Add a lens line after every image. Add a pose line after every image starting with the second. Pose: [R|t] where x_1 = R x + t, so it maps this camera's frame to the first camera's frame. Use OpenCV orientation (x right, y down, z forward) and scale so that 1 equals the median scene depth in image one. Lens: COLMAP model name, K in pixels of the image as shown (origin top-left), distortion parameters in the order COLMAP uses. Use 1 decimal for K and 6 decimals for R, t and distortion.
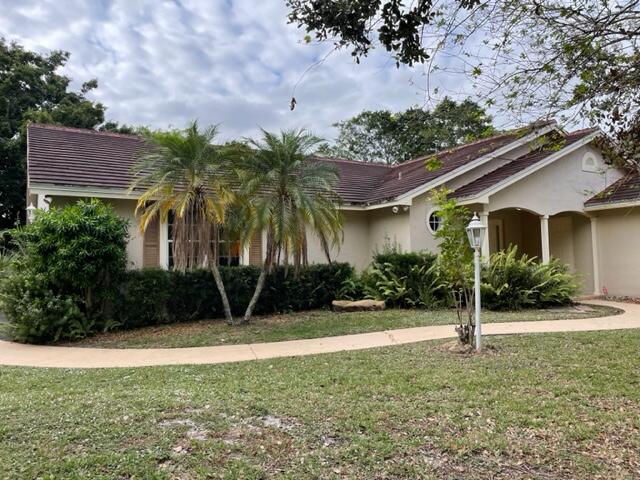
lens RADIAL K [[480.9, 0, 319.0], [0, 480.9, 243.7], [0, 0, 1]] dist [0.011093, -0.000051]
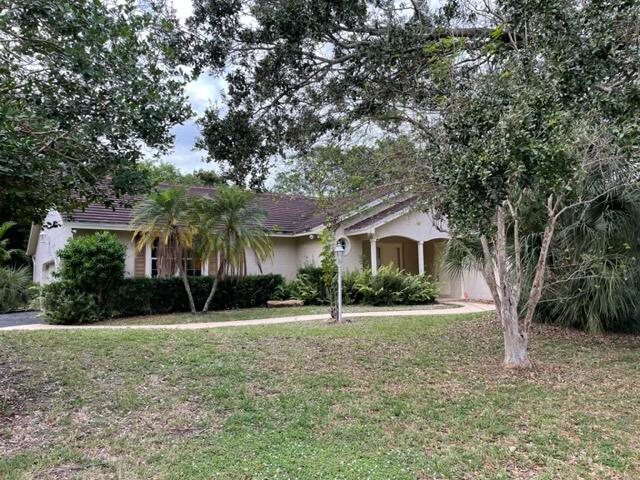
lens RADIAL K [[480.9, 0, 322.5], [0, 480.9, 235.3], [0, 0, 1]] dist [0.011093, -0.000051]
pose [[0.997572, 0.006801, 0.069310, 0.105713], [-0.003017, 0.998506, -0.054564, 0.002494], [-0.069577, 0.054223, 0.996102, -0.516690]]
